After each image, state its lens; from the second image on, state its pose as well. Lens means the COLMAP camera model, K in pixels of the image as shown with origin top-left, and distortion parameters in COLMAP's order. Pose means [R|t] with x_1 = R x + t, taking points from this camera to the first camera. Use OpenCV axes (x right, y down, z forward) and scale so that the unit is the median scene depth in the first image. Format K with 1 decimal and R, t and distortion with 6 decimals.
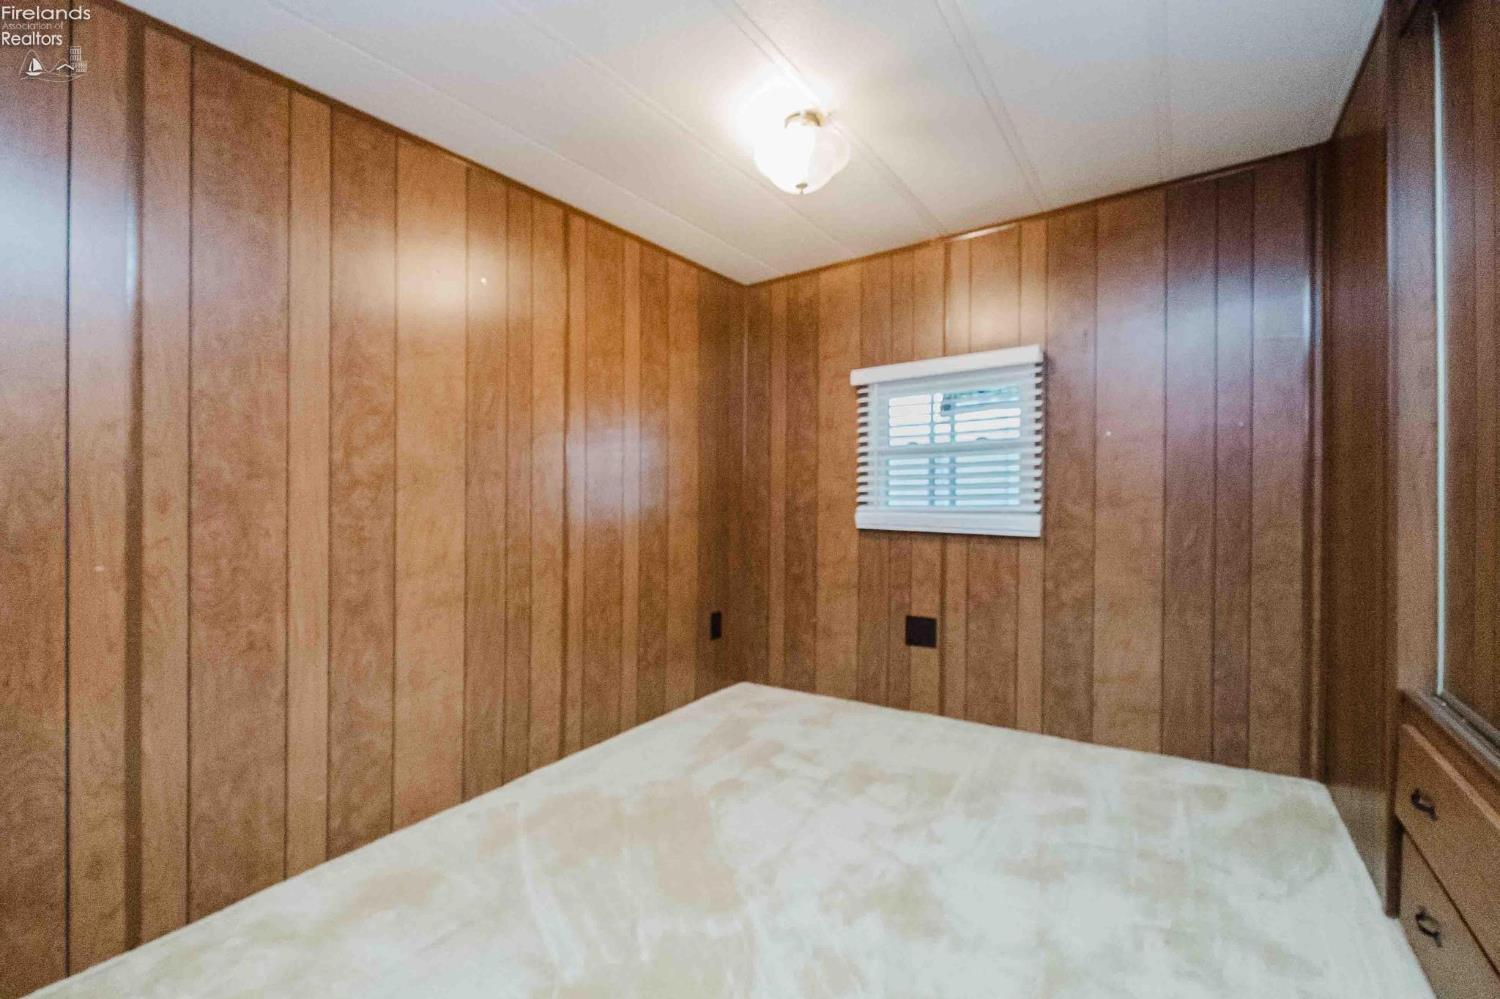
lens RADIAL K [[650.4, 0, 749.3], [0, 650.4, 495.1], [0, 0, 1]] dist [-0.005041, -0.000111]
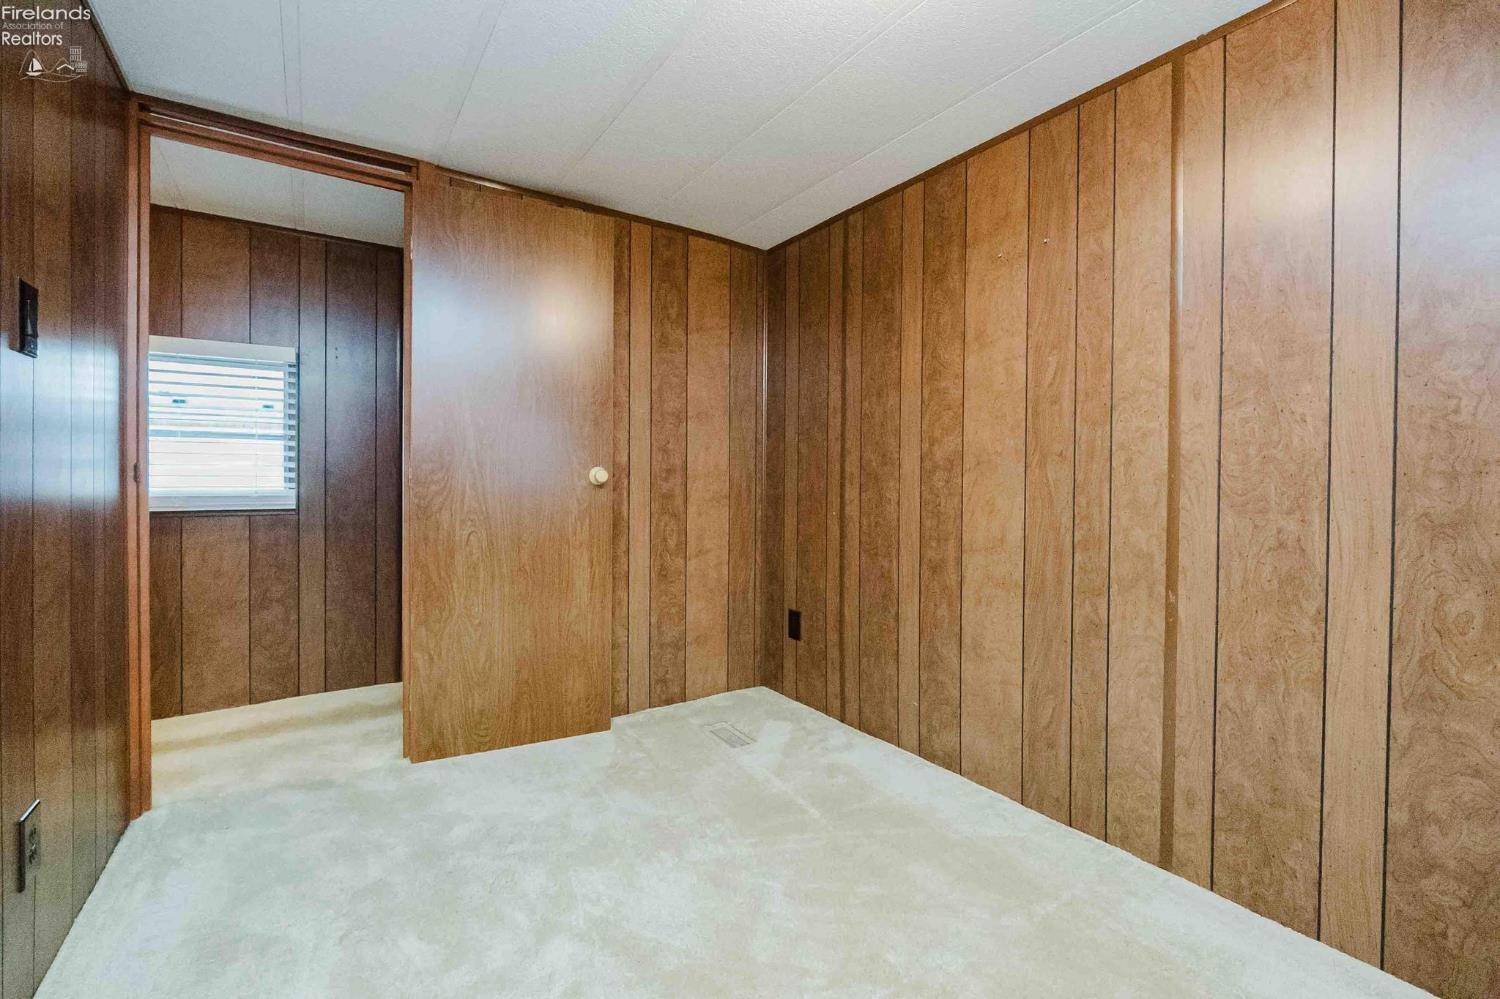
lens RADIAL K [[650.4, 0, 743.7], [0, 650.4, 484.6], [0, 0, 1]] dist [-0.005041, -0.000111]
pose [[-0.378059, 0.005190, -0.925767, 0.653010], [-0.022970, 0.999624, 0.014984, 0.004400], [0.925497, 0.026930, -0.377797, 1.084198]]
